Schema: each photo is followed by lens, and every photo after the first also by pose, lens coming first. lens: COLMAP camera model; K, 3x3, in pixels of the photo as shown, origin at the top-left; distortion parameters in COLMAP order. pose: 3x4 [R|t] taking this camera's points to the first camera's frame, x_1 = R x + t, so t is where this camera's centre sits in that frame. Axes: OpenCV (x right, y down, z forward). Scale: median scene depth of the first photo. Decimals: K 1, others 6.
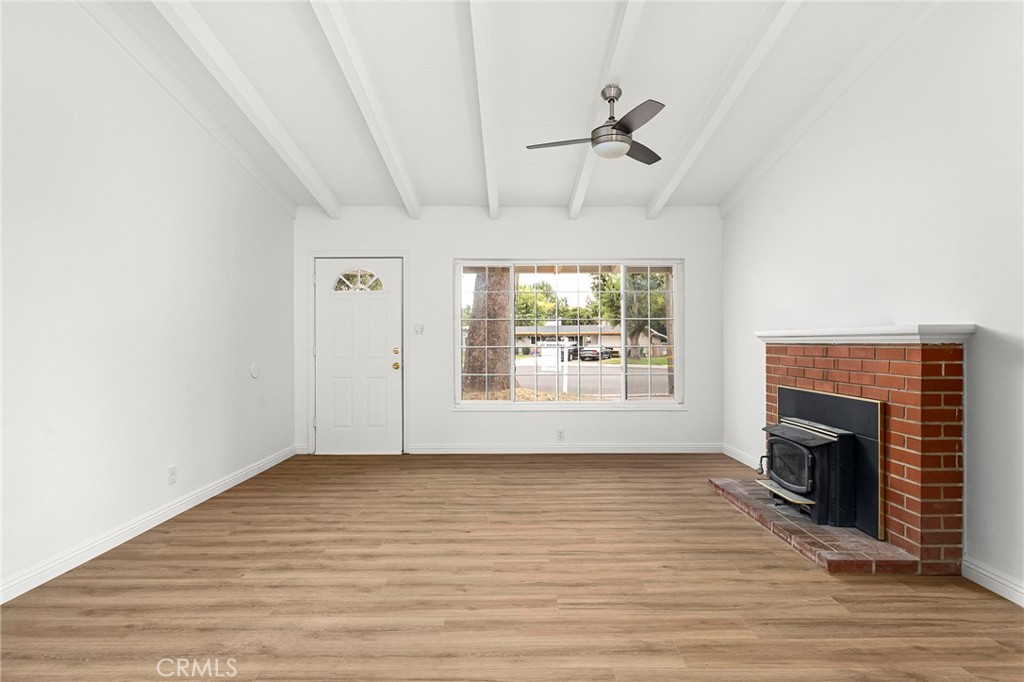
lens RADIAL K [[513.6, 0, 512.0], [0, 513.6, 341.0], [0, 0, 1]] dist [-0.000466, 0.000109]
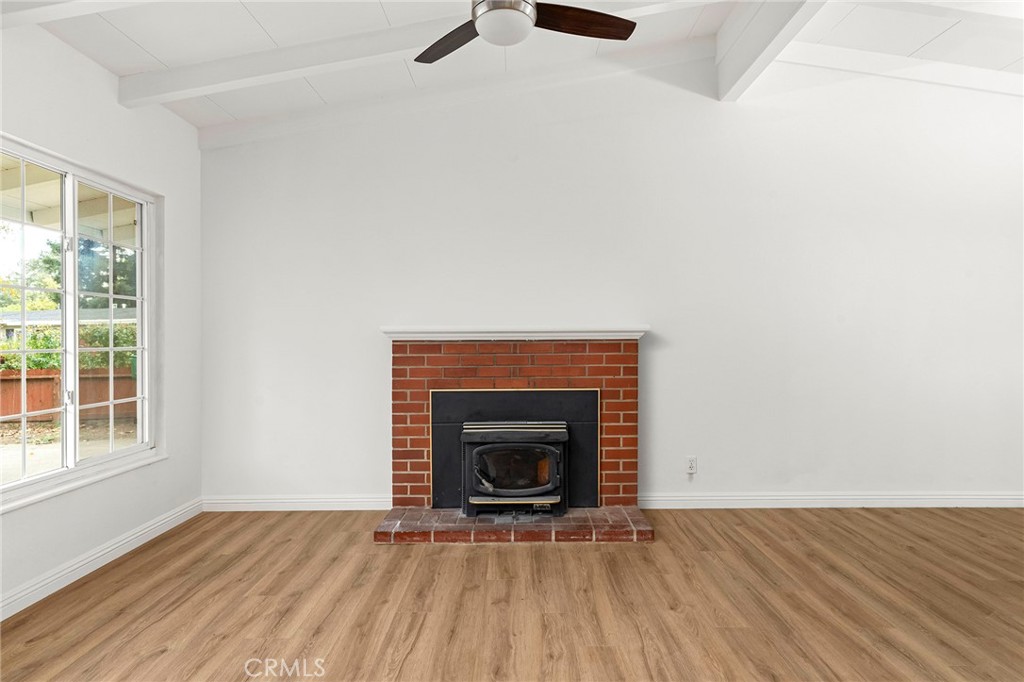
lens RADIAL K [[576.4, 0, 512.0], [0, 576.4, 341.0], [0, 0, 1]] dist [0.019889, -0.000013]
pose [[0.008844, -0.006514, 0.999940, -0.561747], [-0.002218, 0.999976, 0.006534, -0.001754], [-0.999958, -0.002275, 0.008829, 1.090086]]
